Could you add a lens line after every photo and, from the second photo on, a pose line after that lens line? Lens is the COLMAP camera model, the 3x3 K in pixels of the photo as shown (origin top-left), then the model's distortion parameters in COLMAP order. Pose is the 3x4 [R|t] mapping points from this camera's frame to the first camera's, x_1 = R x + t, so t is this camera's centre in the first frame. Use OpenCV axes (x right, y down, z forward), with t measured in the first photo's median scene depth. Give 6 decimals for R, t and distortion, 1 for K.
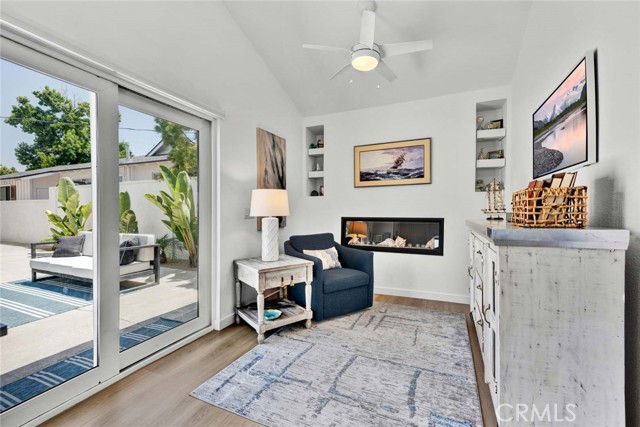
lens RADIAL K [[261.3, 0, 319.2], [0, 261.3, 213.5], [0, 0, 1]] dist [0.009055, 0.000152]
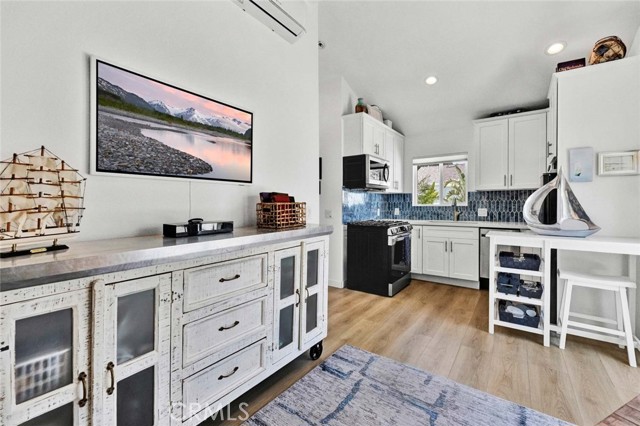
lens RADIAL K [[277.2, 0, 313.1], [0, 277.2, 204.0], [0, 0, 1]] dist [-0.007949, -0.001325]
pose [[-0.978299, 0.001849, 0.207188, 0.277461], [0.001970, 0.999998, 0.000379, -0.068532], [-0.207187, 0.000779, -0.978301, 2.157220]]
